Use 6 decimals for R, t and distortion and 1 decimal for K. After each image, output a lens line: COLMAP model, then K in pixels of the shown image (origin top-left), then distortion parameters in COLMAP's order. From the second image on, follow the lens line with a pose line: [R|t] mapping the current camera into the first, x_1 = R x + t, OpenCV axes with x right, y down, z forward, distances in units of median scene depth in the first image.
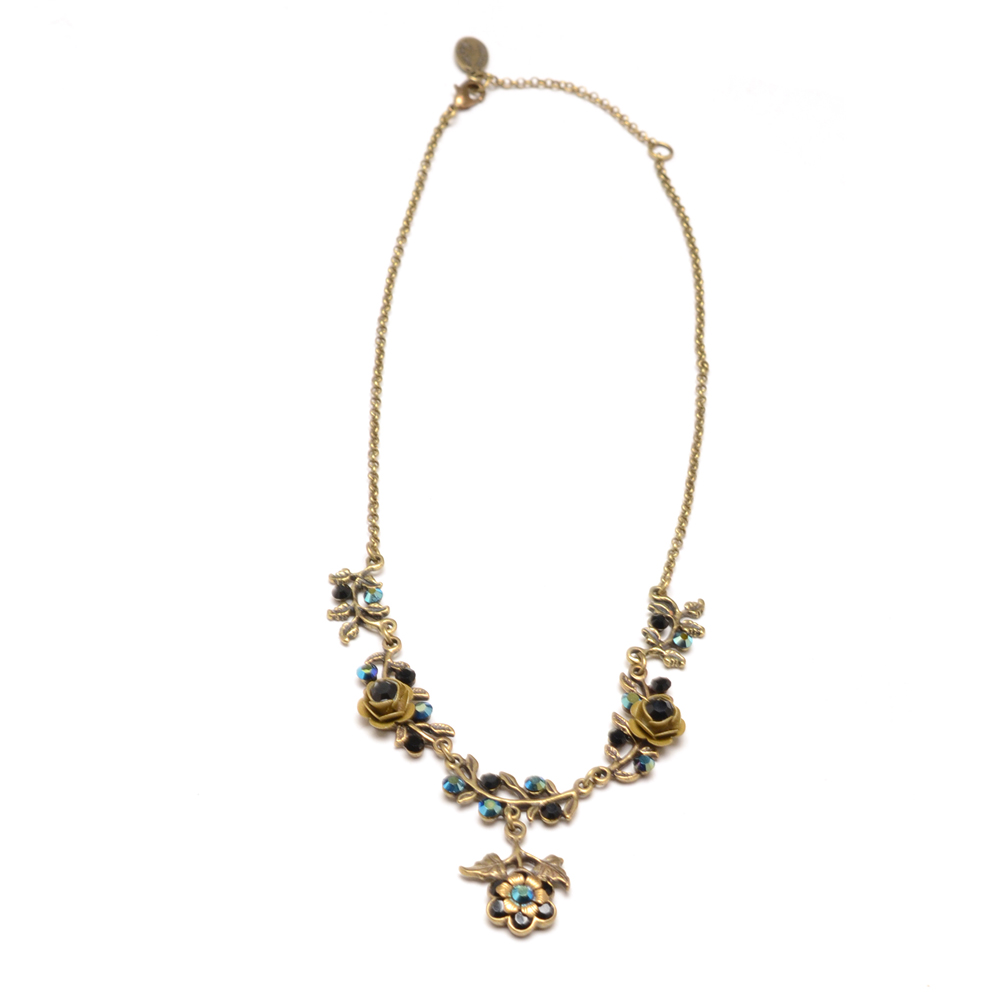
lens RADIAL K [[5363.8, 0, 500.0], [0, 5363.8, 498.9], [0, 0, 1]] dist [0.288945, 0.000000]
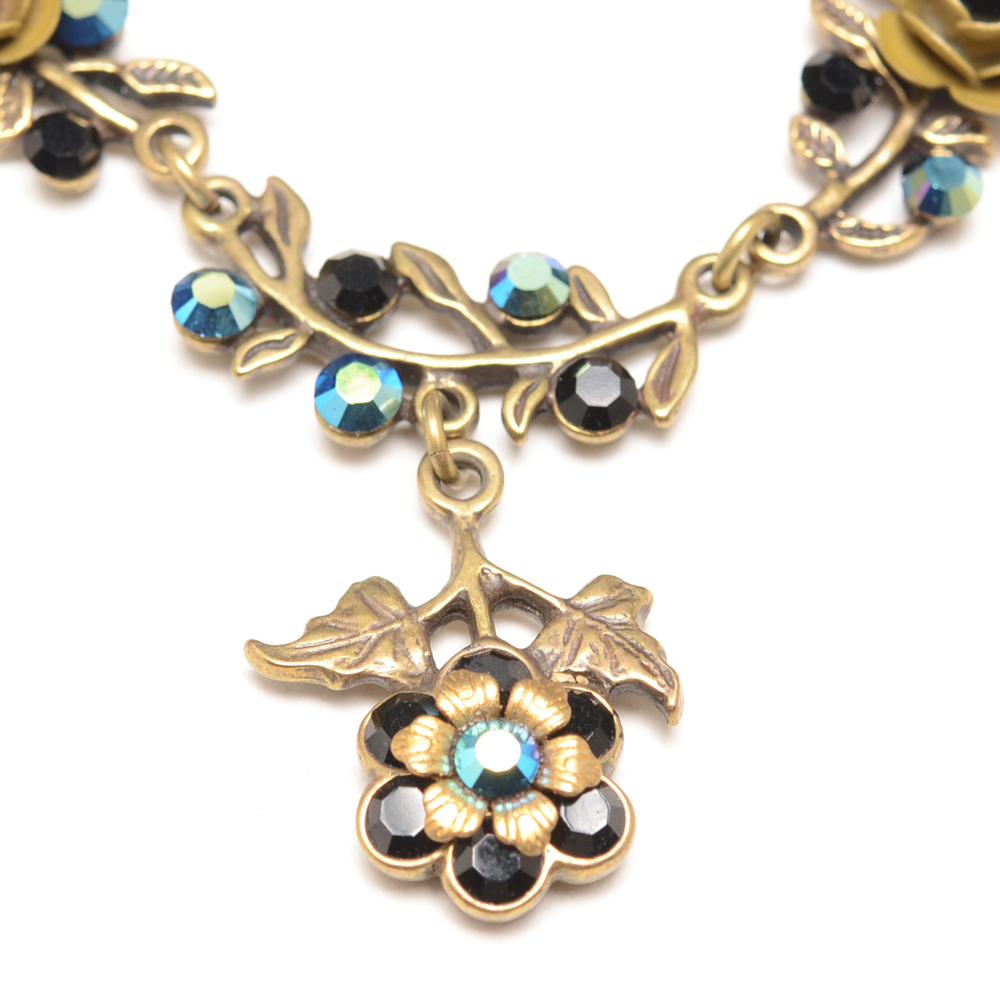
lens RADIAL K [[5363.8, 0, 496.8], [0, 5363.8, 500.5], [0, 0, 1]] dist [0.288945, 0.000000]
pose [[0.999222, -0.039278, -0.003685, 0.005486], [0.039262, 0.980977, 0.190110, 0.013666], [-0.003852, -0.190107, 0.981756, 0.738756]]
